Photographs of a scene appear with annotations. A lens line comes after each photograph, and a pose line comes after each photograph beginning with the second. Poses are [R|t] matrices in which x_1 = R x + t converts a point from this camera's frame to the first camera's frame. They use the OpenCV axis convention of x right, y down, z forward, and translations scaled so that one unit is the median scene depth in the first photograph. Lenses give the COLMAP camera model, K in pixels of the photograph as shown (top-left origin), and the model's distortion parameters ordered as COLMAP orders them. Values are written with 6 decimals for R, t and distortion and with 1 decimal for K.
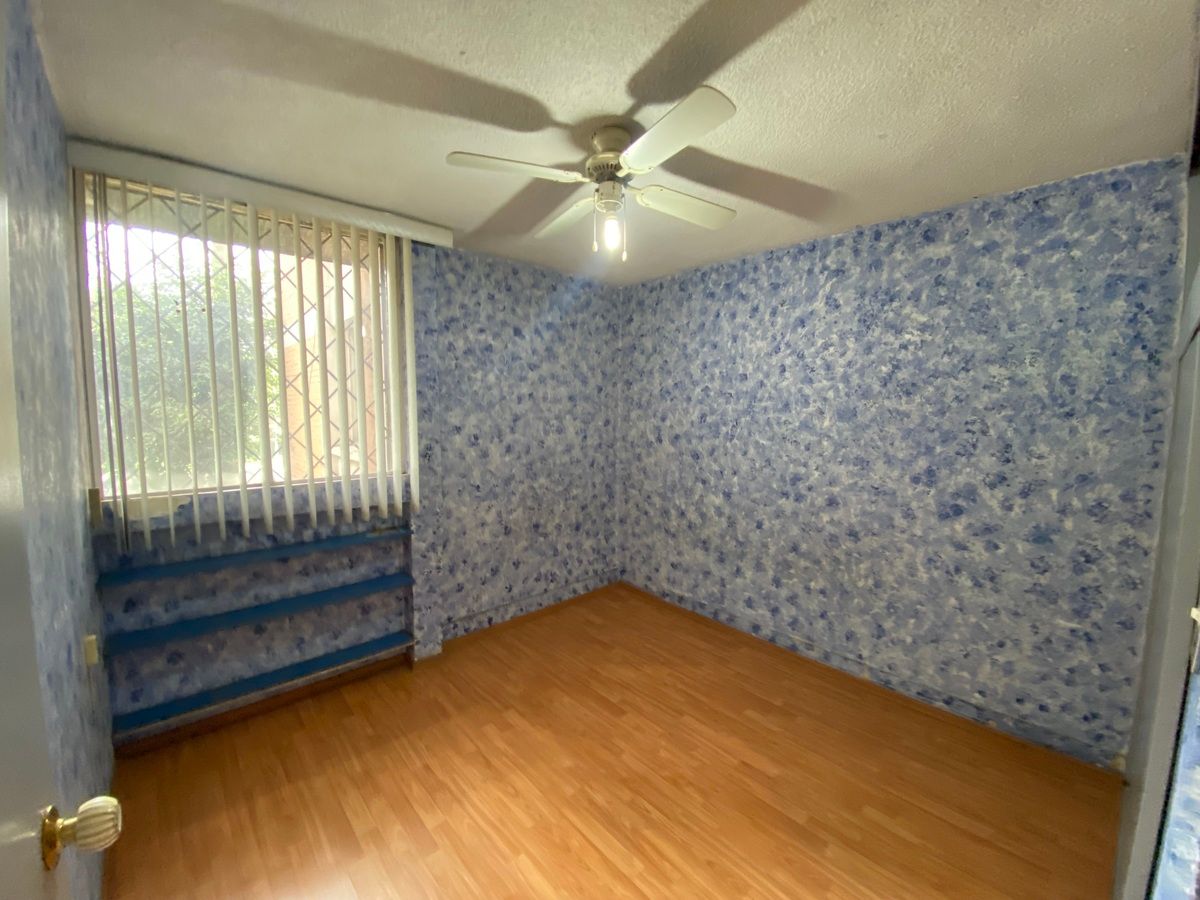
lens RADIAL K [[482.0, 0, 596.0], [0, 482.0, 453.3], [0, 0, 1]] dist [0.030754, -0.021485]
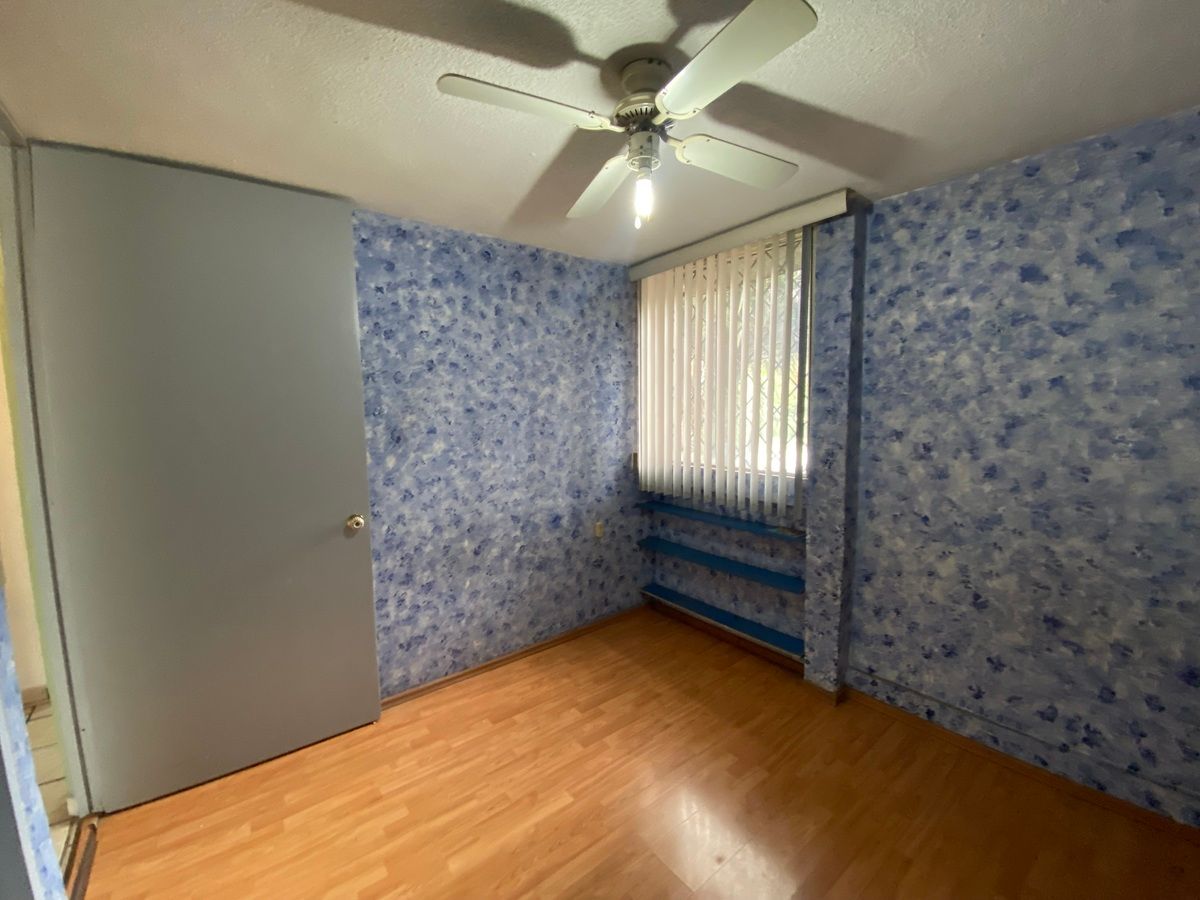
lens RADIAL K [[482.0, 0, 596.0], [0, 482.0, 453.3], [0, 0, 1]] dist [0.030754, -0.021485]
pose [[-0.062626, 0.094298, -0.993572, 0.521545], [-0.078650, 0.991964, 0.099103, -0.061629], [0.994933, 0.084351, -0.054706, 0.598286]]
